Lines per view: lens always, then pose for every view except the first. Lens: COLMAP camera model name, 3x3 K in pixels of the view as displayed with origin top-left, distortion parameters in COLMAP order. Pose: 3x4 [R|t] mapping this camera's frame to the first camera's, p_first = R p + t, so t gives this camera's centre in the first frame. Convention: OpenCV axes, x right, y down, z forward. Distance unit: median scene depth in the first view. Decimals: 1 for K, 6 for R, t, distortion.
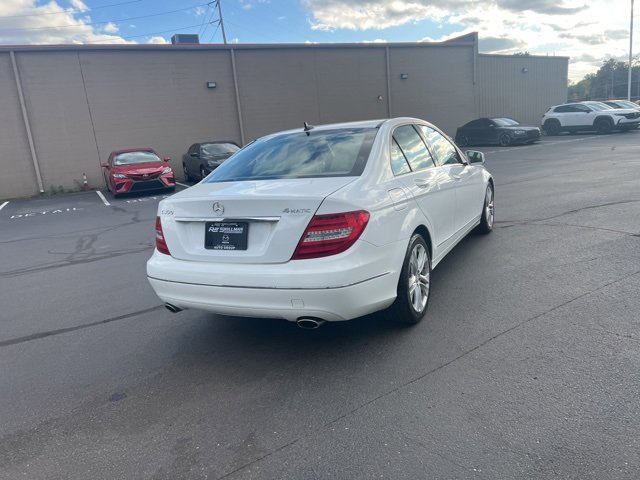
lens RADIAL K [[481.9, 0, 325.8], [0, 481.9, 222.6], [0, 0, 1]] dist [0.061495, -0.066549]
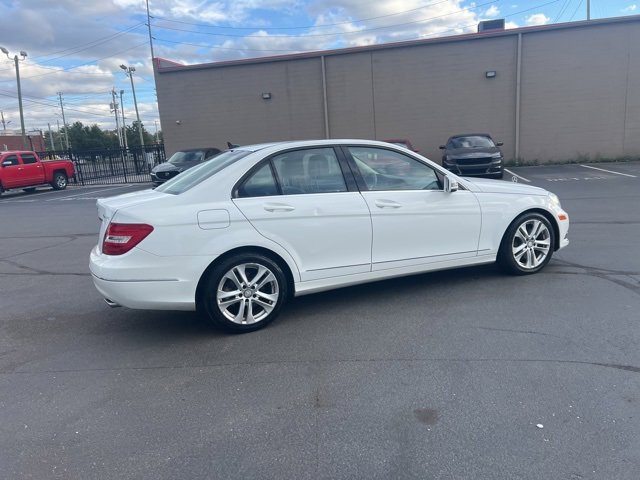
lens RADIAL K [[481.9, 0, 325.8], [0, 481.9, 222.6], [0, 0, 1]] dist [0.061495, -0.066549]
pose [[0.772192, 0.144944, -0.618636, 0.953573], [-0.124766, 0.989268, 0.076047, -0.144371], [0.623019, 0.018462, 0.781989, 0.254382]]
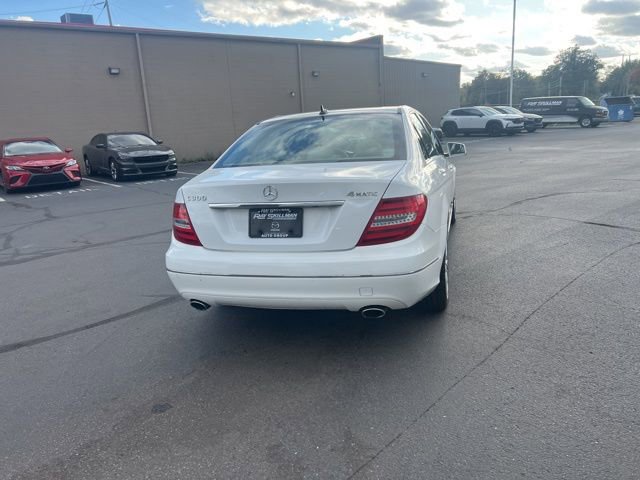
lens RADIAL K [[481.9, 0, 325.8], [0, 481.9, 222.6], [0, 0, 1]] dist [0.061495, -0.066549]
pose [[0.977333, -0.012012, 0.211367, -0.258077], [0.011144, 0.999924, 0.005295, 0.019505], [-0.211415, -0.002819, 0.977392, 0.069150]]
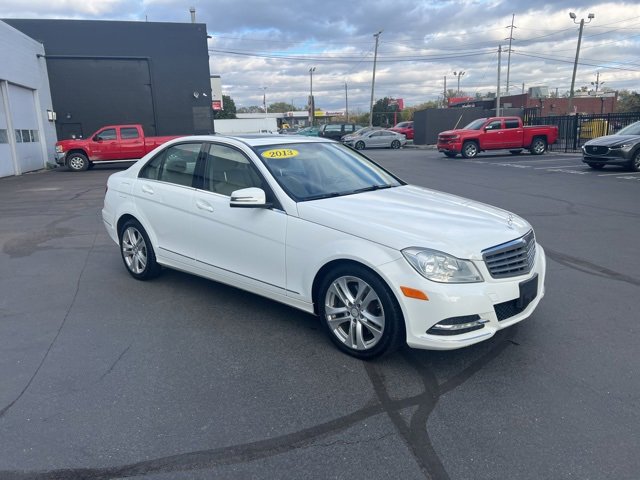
lens RADIAL K [[481.9, 0, 325.8], [0, 481.9, 222.6], [0, 0, 1]] dist [0.061495, -0.066549]
pose [[-0.229210, 0.276177, -0.933375, 1.357373], [-0.134282, 0.940764, 0.311339, -0.477895], [0.964070, 0.196698, -0.178547, 1.752541]]
